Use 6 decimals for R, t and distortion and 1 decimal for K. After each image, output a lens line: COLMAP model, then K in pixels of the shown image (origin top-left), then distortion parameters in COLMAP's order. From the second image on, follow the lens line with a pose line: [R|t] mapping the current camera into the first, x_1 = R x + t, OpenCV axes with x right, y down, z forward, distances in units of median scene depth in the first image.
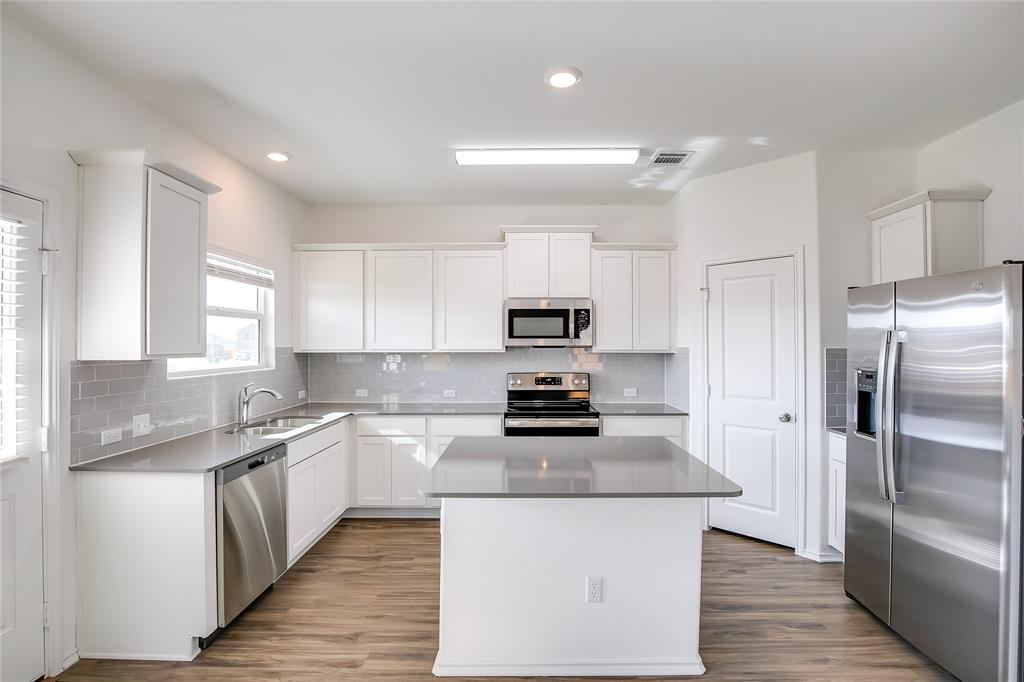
lens RADIAL K [[532.9, 0, 512.0], [0, 532.9, 341.0], [0, 0, 1]] dist [-0.000636, -0.000135]
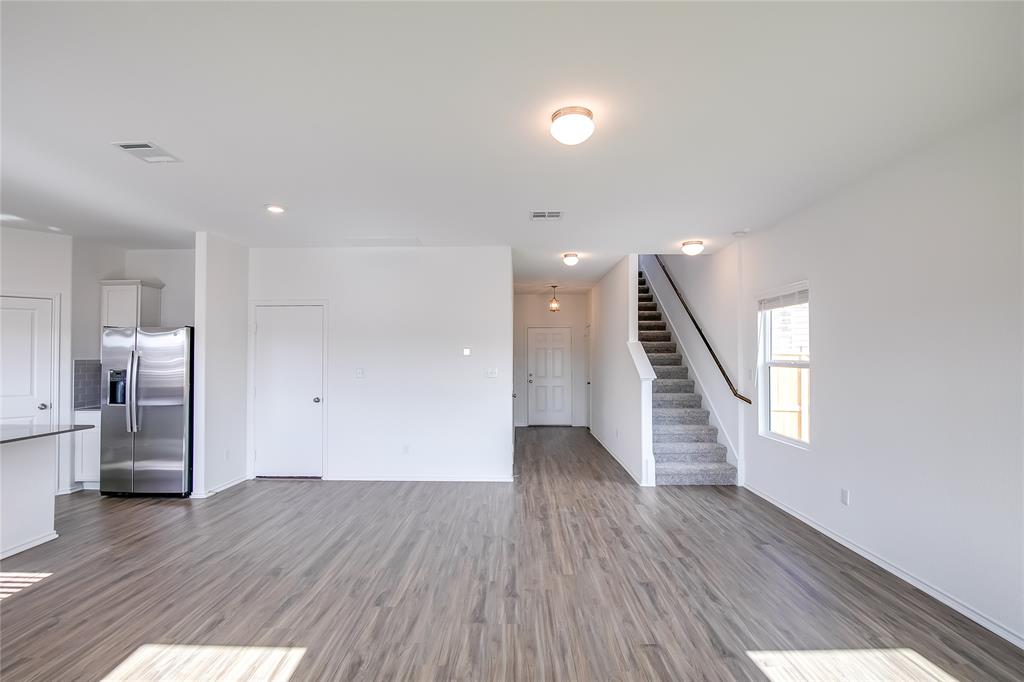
lens RADIAL K [[464.9, 0, 512.0], [0, 464.9, 341.0], [0, 0, 1]] dist [-0.032494, 0.000066]
pose [[-0.002619, 0.031038, 0.999515, -0.612951], [-0.002392, 0.999515, -0.031044, -0.003268], [-0.999994, -0.002472, -0.002543, -0.255017]]
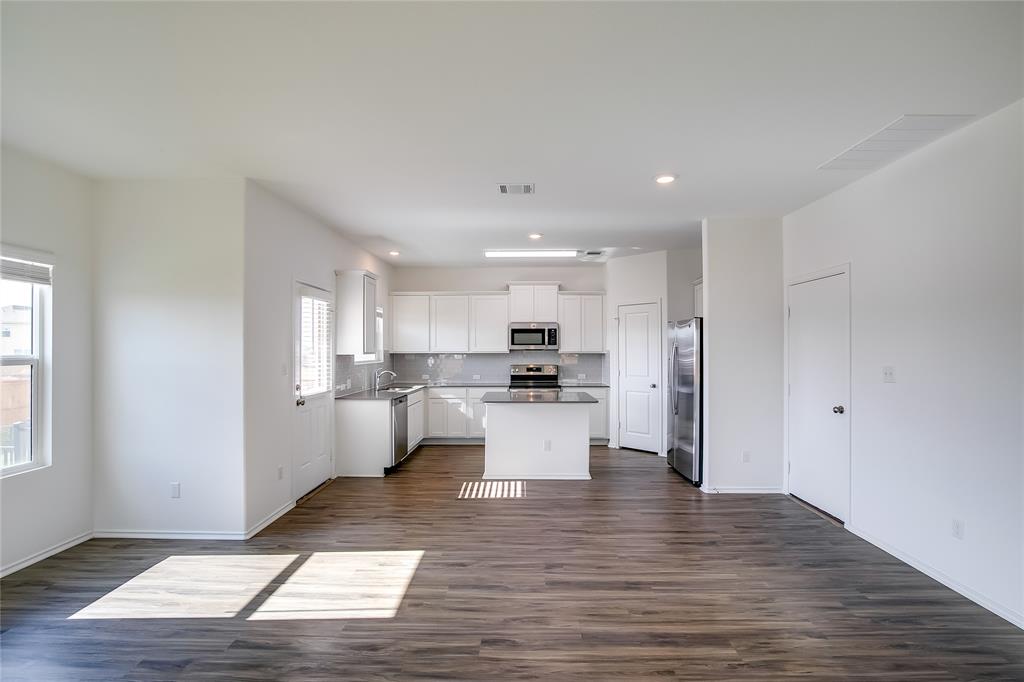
lens RADIAL K [[464.9, 0, 512.0], [0, 464.9, 341.0], [0, 0, 1]] dist [-0.032494, 0.000066]
pose [[1.000000, -0.000190, 0.000442, -0.004811], [0.000195, 0.999943, -0.010654, -0.001921], [-0.000440, 0.010654, 0.999943, -0.571420]]
